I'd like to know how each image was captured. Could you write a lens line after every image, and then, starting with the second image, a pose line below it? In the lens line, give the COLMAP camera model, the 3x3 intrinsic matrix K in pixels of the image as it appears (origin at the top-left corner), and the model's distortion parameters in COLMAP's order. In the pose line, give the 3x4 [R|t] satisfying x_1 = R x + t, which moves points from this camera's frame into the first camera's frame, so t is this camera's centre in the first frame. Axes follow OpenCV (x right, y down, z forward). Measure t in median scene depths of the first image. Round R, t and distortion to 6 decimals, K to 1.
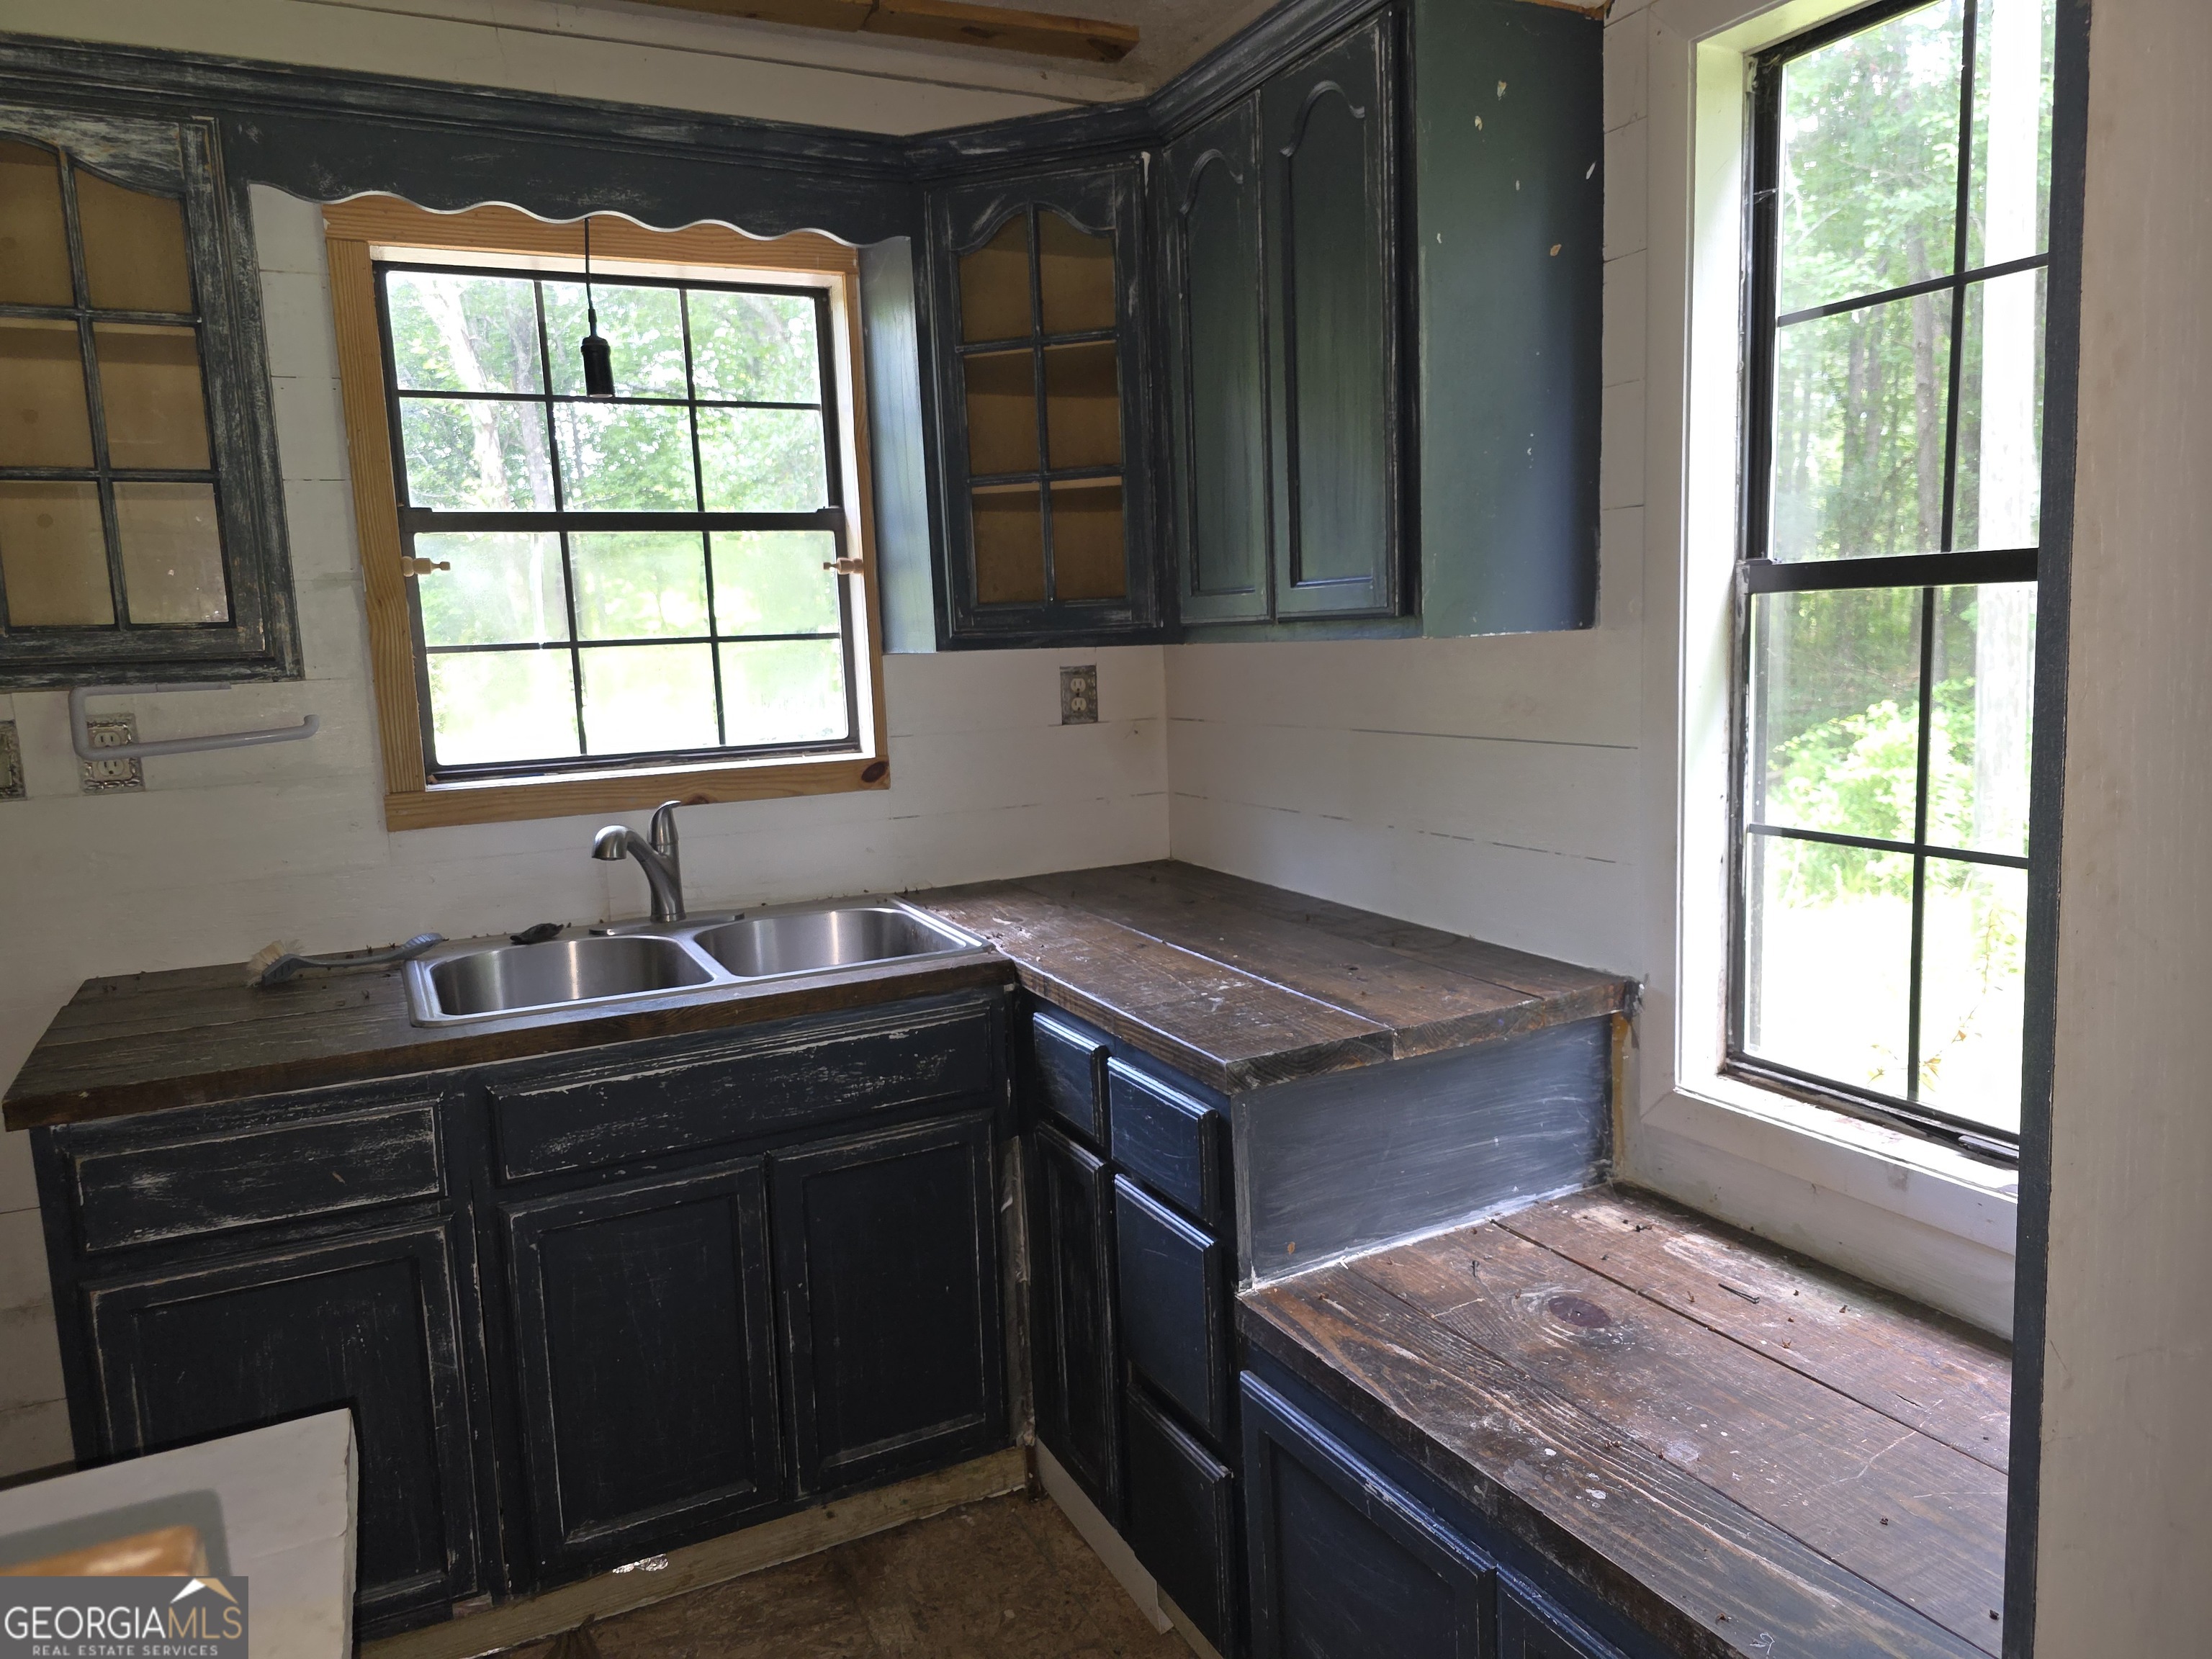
lens RADIAL K [[1497.3, 0, 1115.9], [0, 1497.3, 833.0], [0, 0, 1]] dist [0.048555, -0.045046]
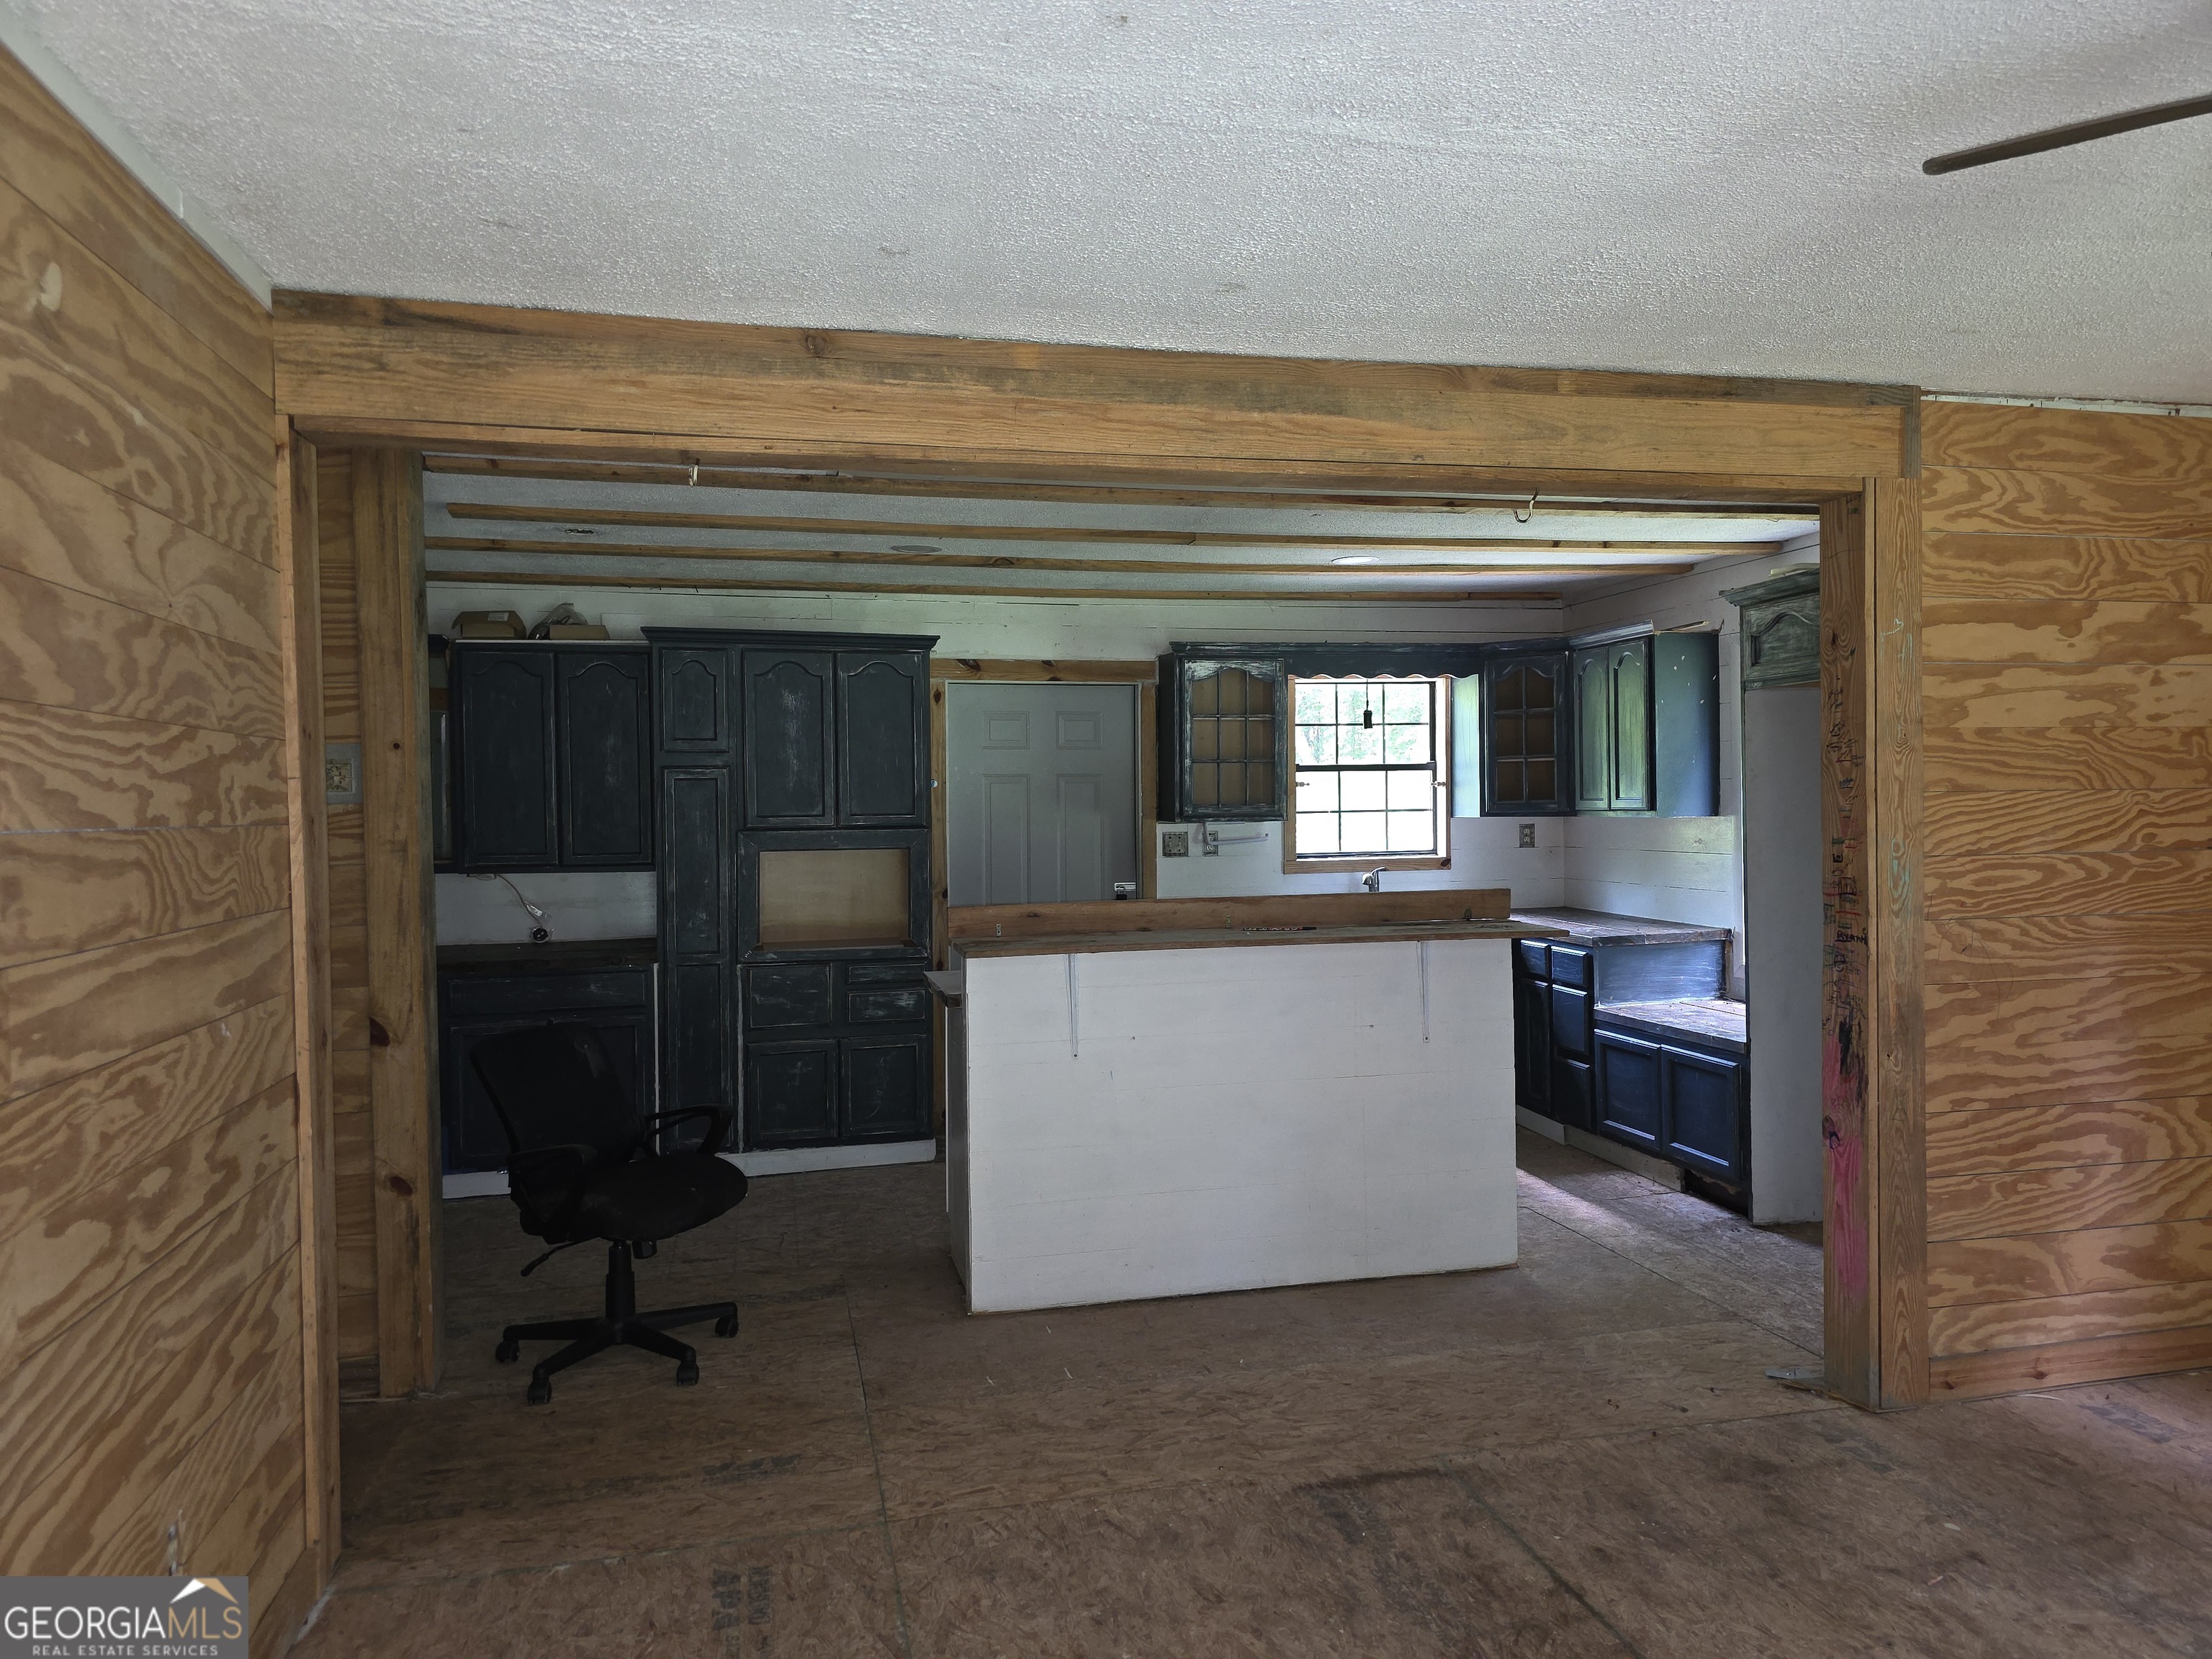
lens RADIAL K [[1497.3, 0, 1086.2], [0, 1497.3, 822.4], [0, 0, 1]] dist [0.048555, -0.045046]
pose [[0.971171, 0.026963, -0.236854, -0.187968], [-0.053504, 0.992888, -0.106351, 0.245786], [0.232302, 0.115957, 0.965707, -2.041639]]
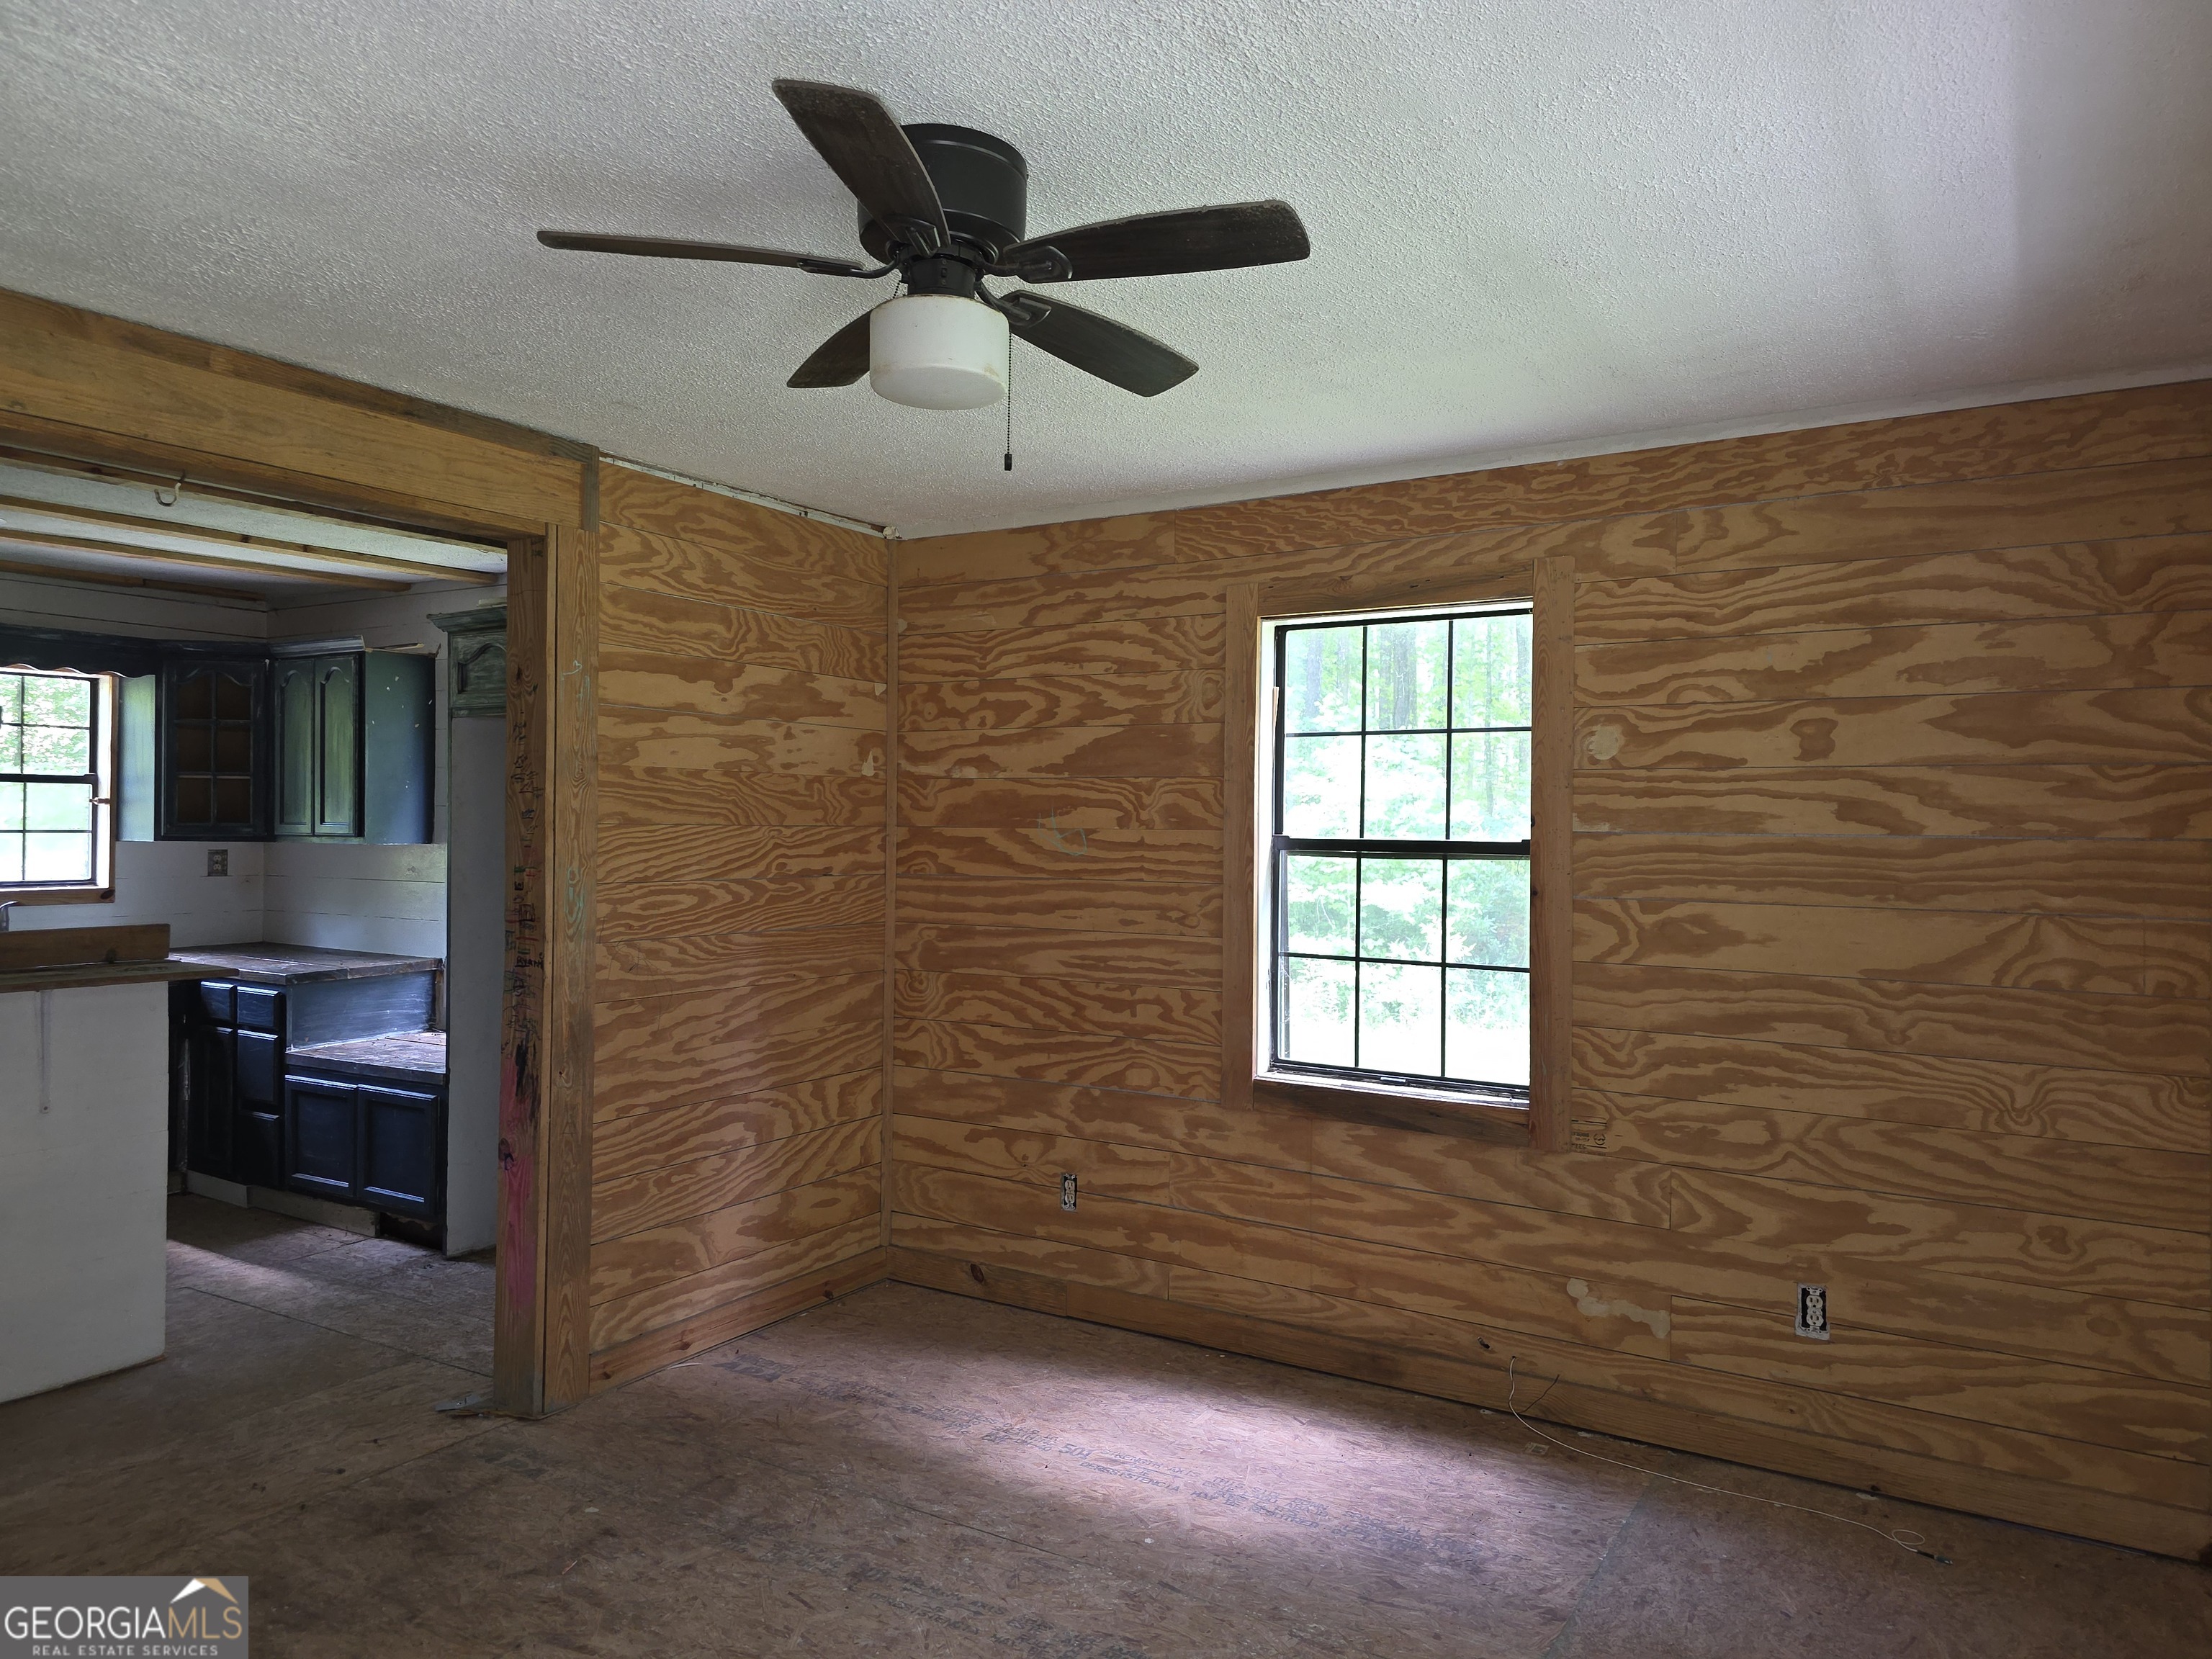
lens RADIAL K [[1497.3, 0, 1147.0], [0, 1497.3, 824.8], [0, 0, 1]] dist [0.048555, -0.045046]
pose [[0.840898, 0.047310, 0.539121, -0.103083], [0.029570, 0.990667, -0.133056, 0.243721], [-0.540385, 0.127829, 0.831652, -2.057441]]
